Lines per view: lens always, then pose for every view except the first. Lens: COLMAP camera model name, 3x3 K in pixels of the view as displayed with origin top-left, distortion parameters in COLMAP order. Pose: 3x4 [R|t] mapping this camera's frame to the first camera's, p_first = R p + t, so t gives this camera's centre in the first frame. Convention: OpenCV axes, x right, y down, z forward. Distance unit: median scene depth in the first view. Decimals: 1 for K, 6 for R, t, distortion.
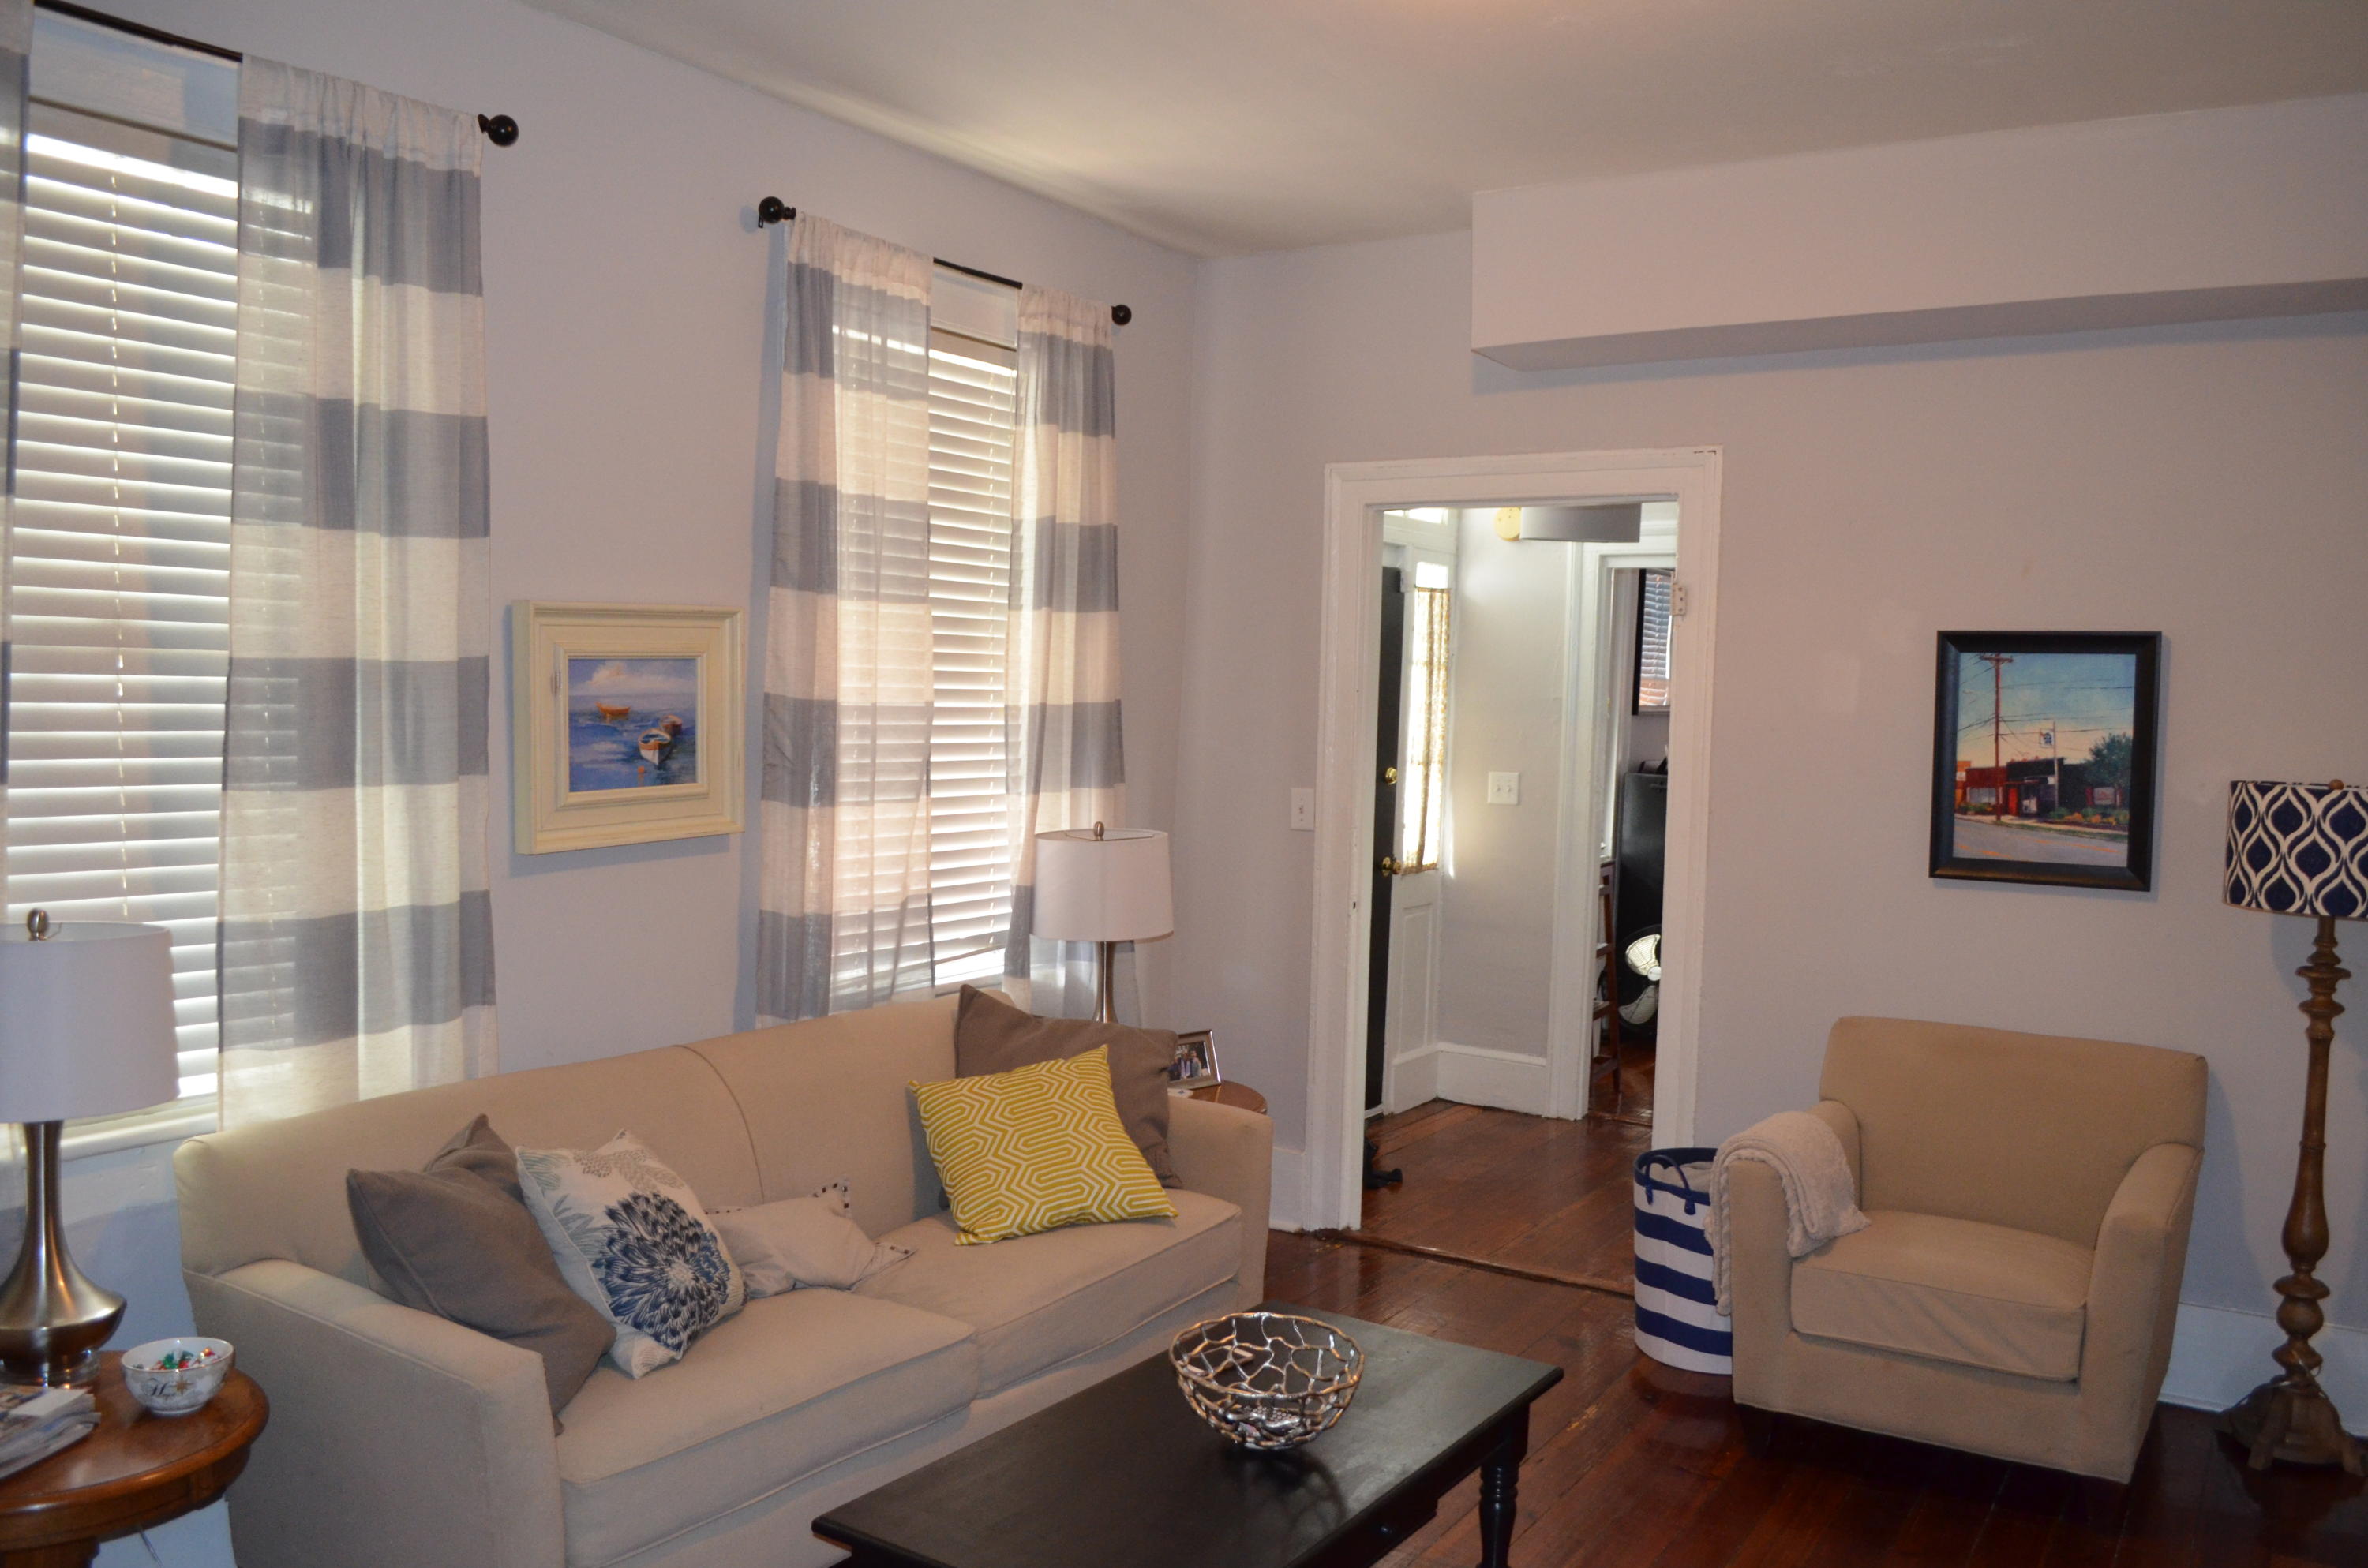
lens RADIAL K [[1854.2, 0, 1182.3], [0, 1854.2, 798.5], [0, 0, 1]] dist [-0.083706, 0.014025]
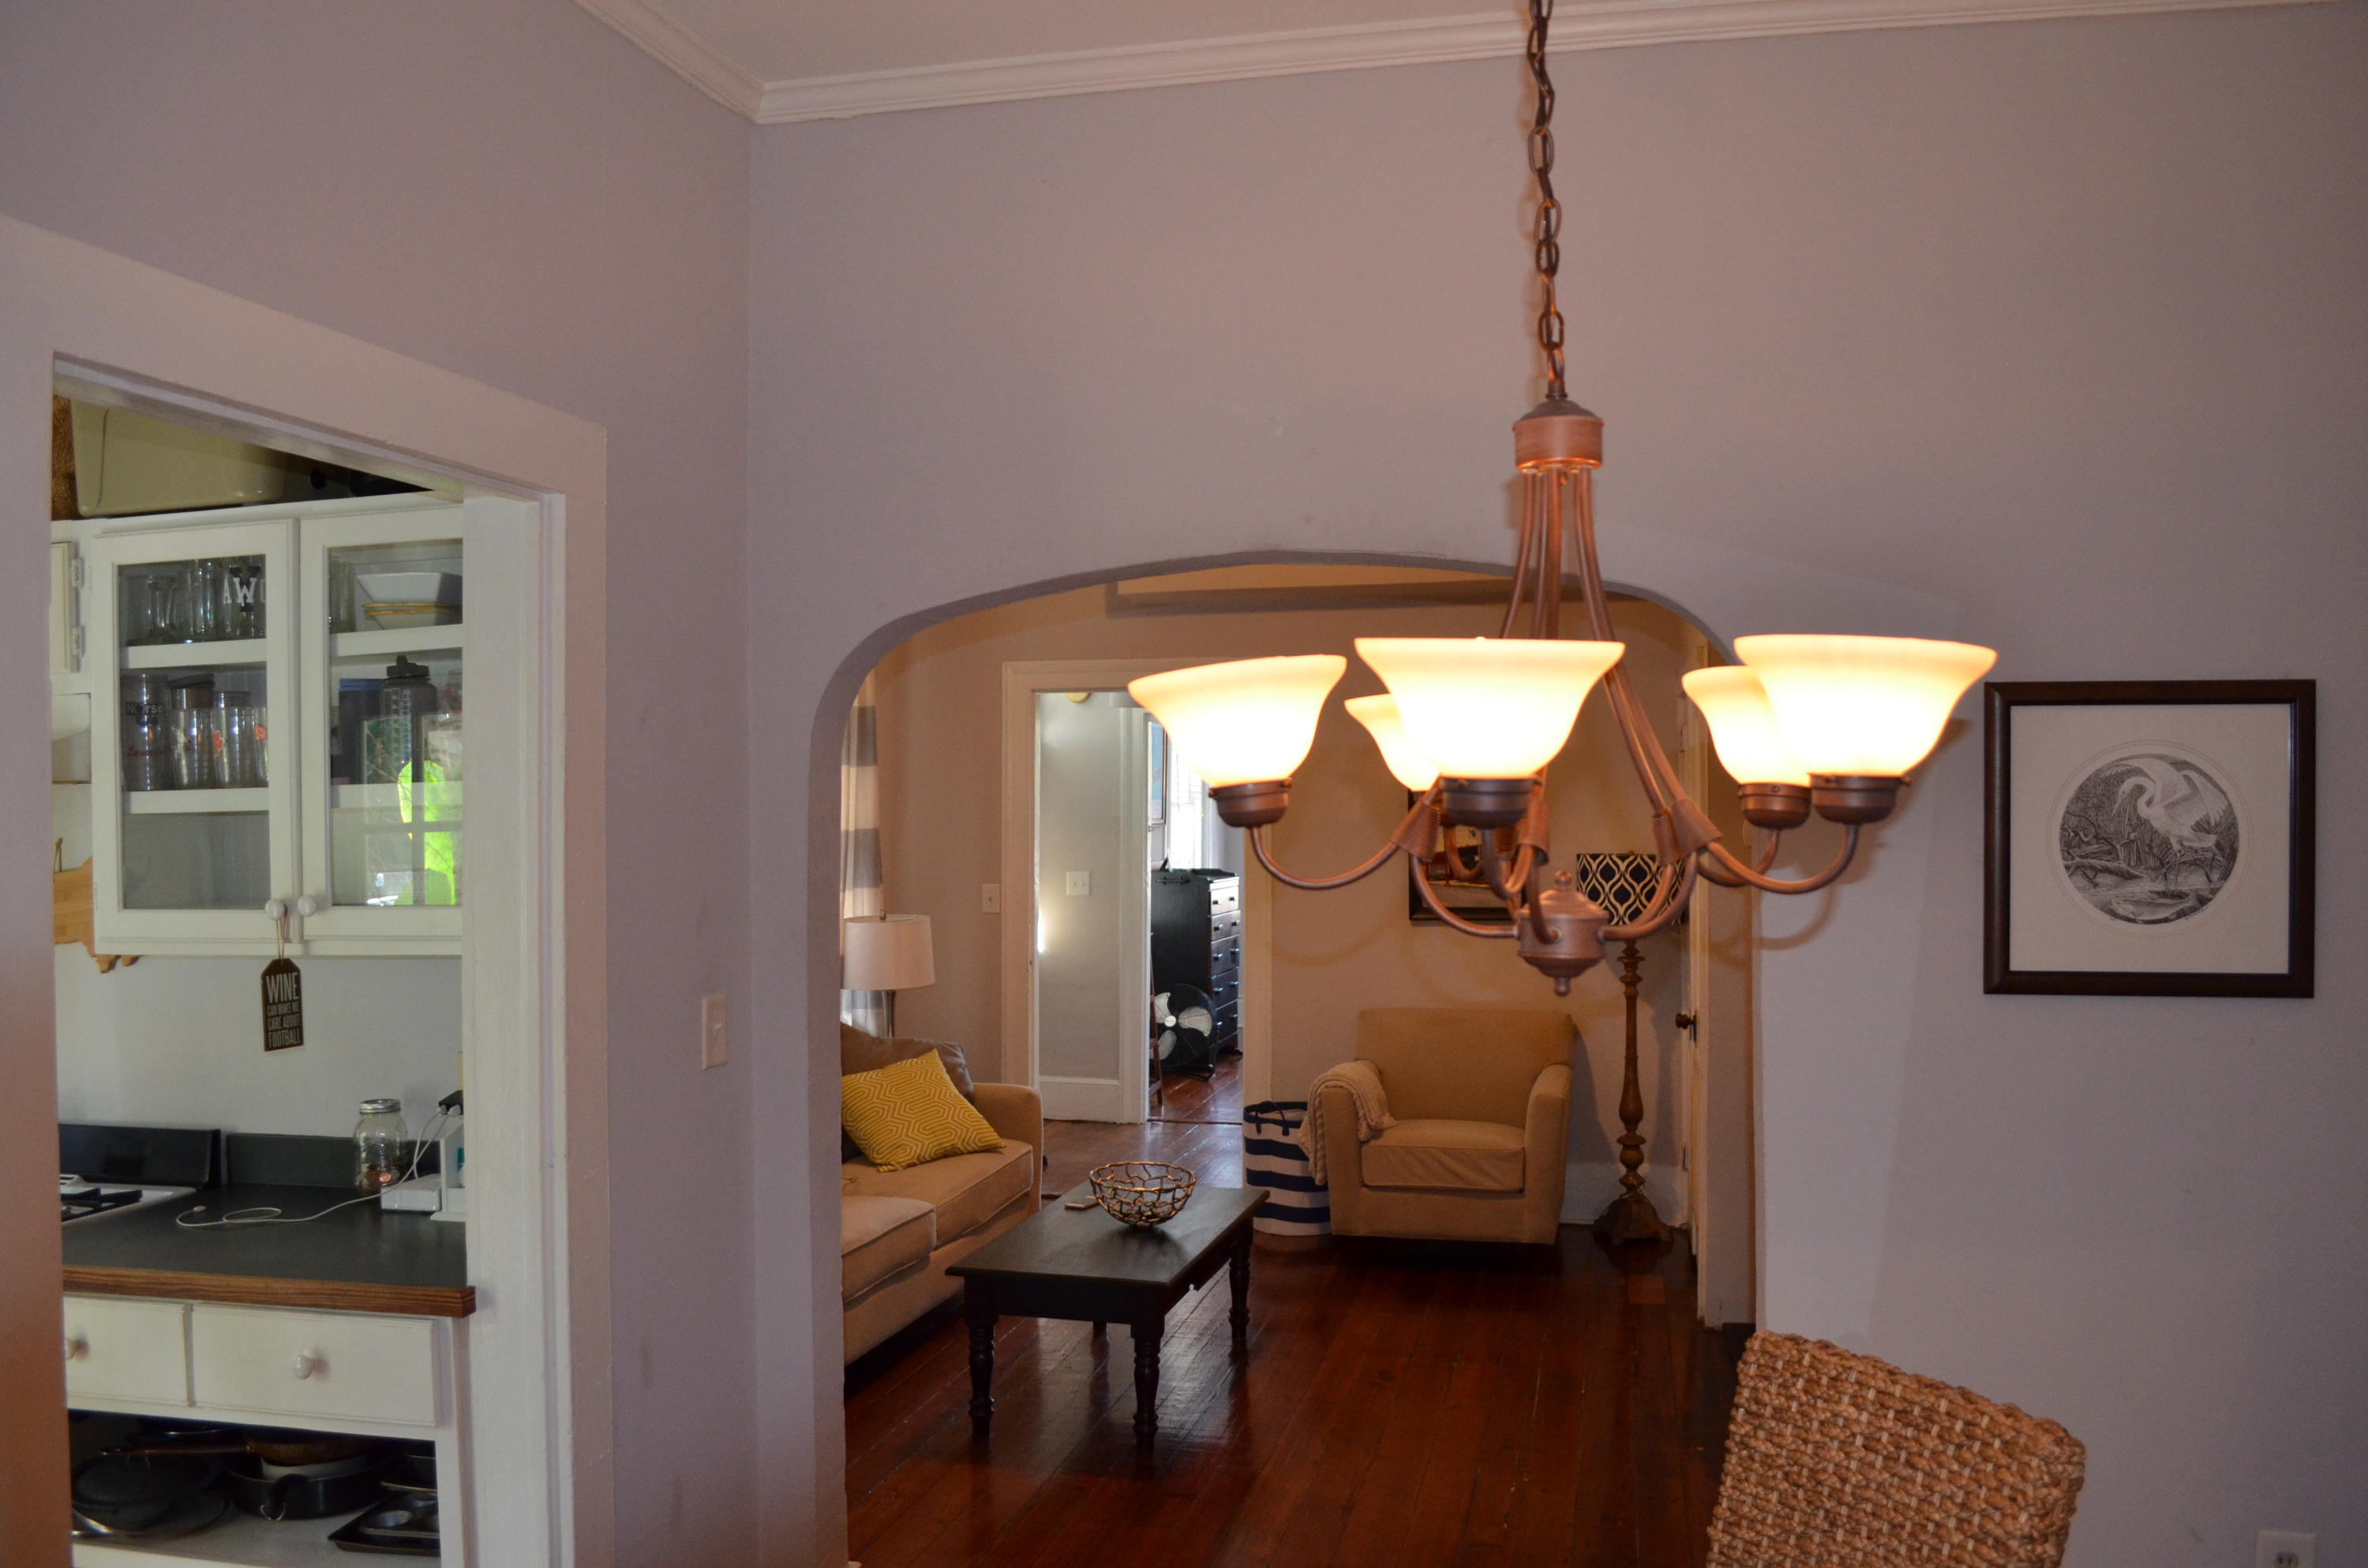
lens RADIAL K [[1854.2, 0, 1191.9], [0, 1854.2, 797.7], [0, 0, 1]] dist [-0.083706, 0.014025]
pose [[0.939558, -0.021309, 0.341725, -0.392779], [0.043262, 0.997451, -0.056749, 0.022488], [-0.339645, 0.068103, 0.938085, -0.576332]]
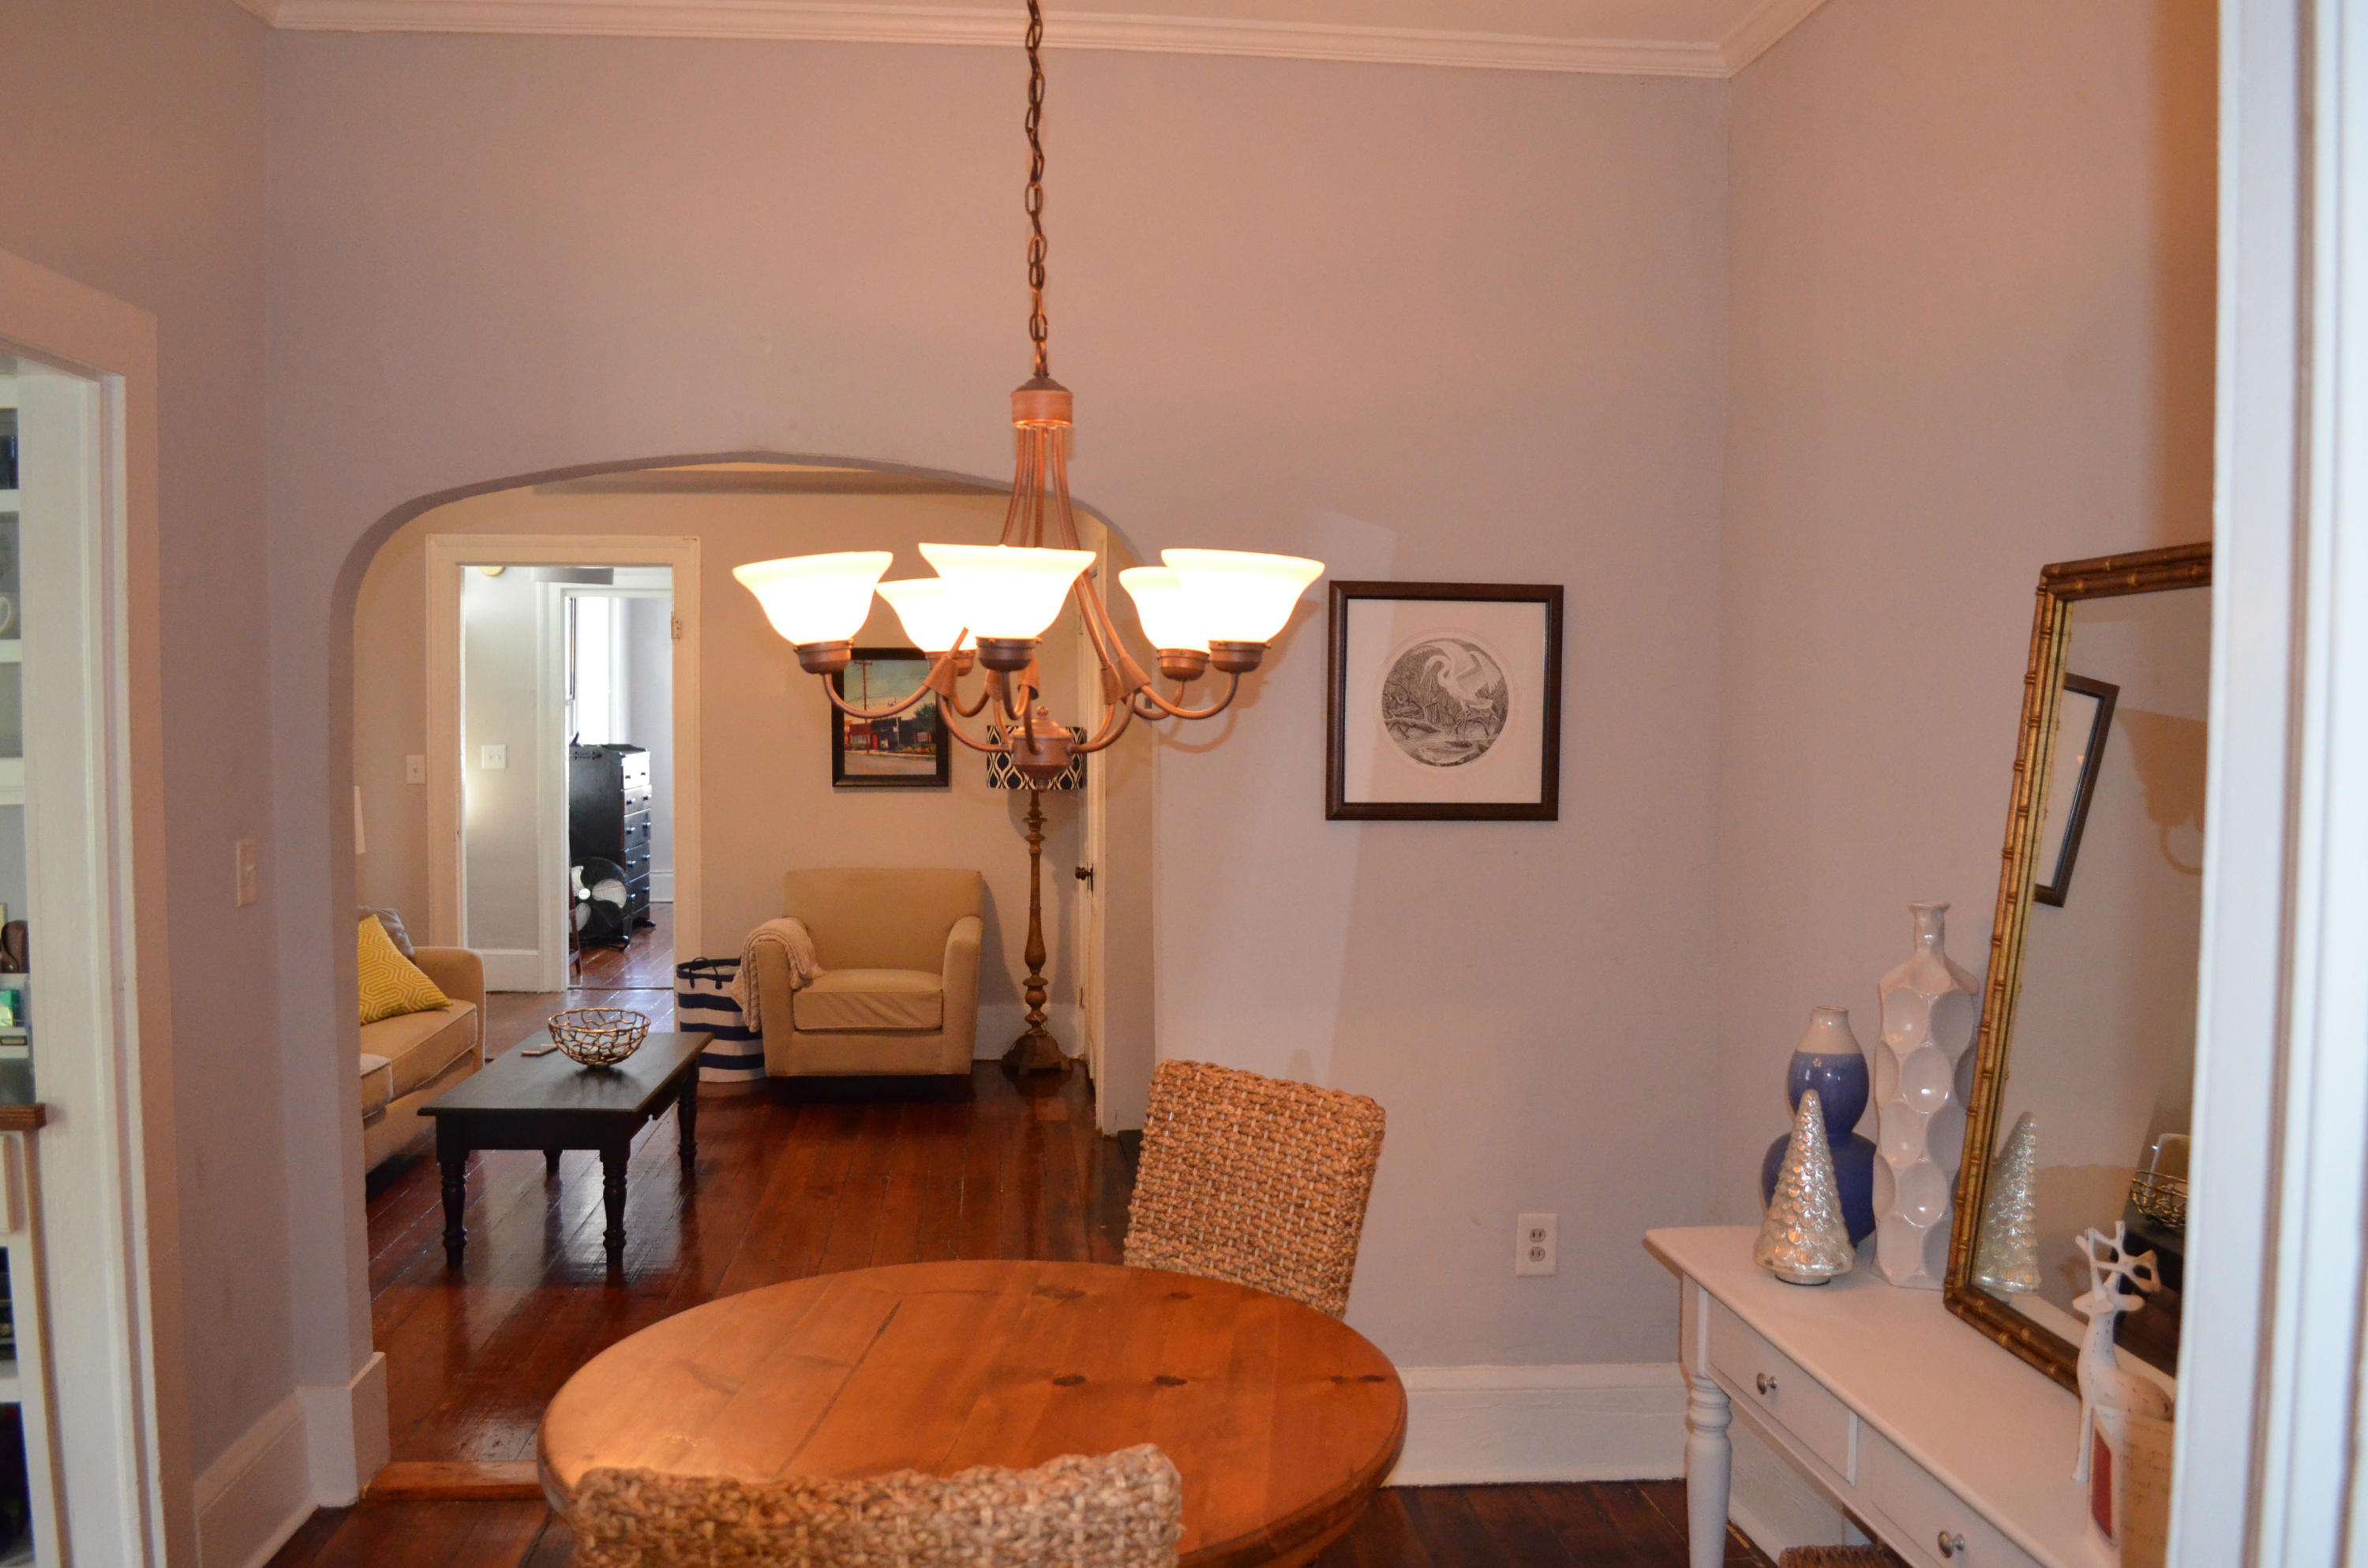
lens RADIAL K [[1854.2, 0, 1189.2], [0, 1854.2, 791.5], [0, 0, 1]] dist [-0.083706, 0.014025]
pose [[0.780423, -0.048759, 0.623348, -0.502340], [0.048032, 0.998684, 0.017983, 0.036811], [-0.623405, 0.015906, 0.781738, -0.702499]]
